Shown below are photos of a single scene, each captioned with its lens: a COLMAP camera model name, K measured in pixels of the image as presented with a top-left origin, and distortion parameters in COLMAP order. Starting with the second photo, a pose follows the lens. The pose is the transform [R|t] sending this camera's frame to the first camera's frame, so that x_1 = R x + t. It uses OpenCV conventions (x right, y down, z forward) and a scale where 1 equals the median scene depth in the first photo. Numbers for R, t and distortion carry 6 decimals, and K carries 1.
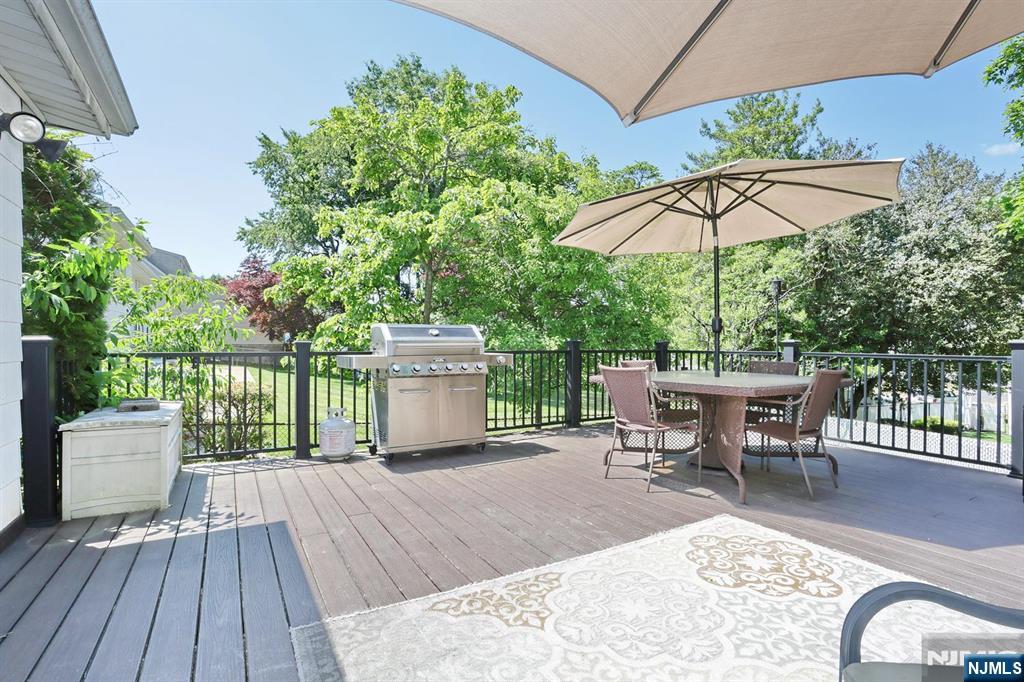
lens RADIAL K [[491.2, 0, 511.8], [0, 491.2, 346.0], [0, 0, 1]] dist [-0.033336, 0.006495]
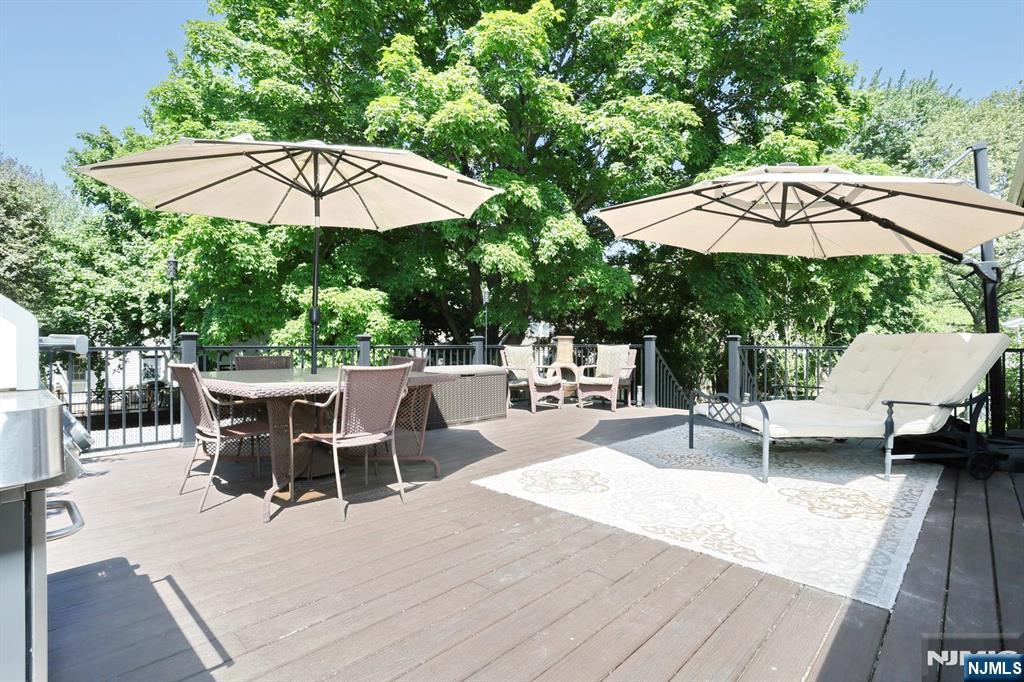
lens RADIAL K [[491.2, 0, 511.2], [0, 491.2, 342.9], [0, 0, 1]] dist [-0.033336, 0.006495]
pose [[-0.273753, -0.005035, 0.961787, -0.929690], [-0.005886, 0.999976, 0.003559, 0.003436], [-0.961782, -0.004687, -0.273776, 1.563176]]
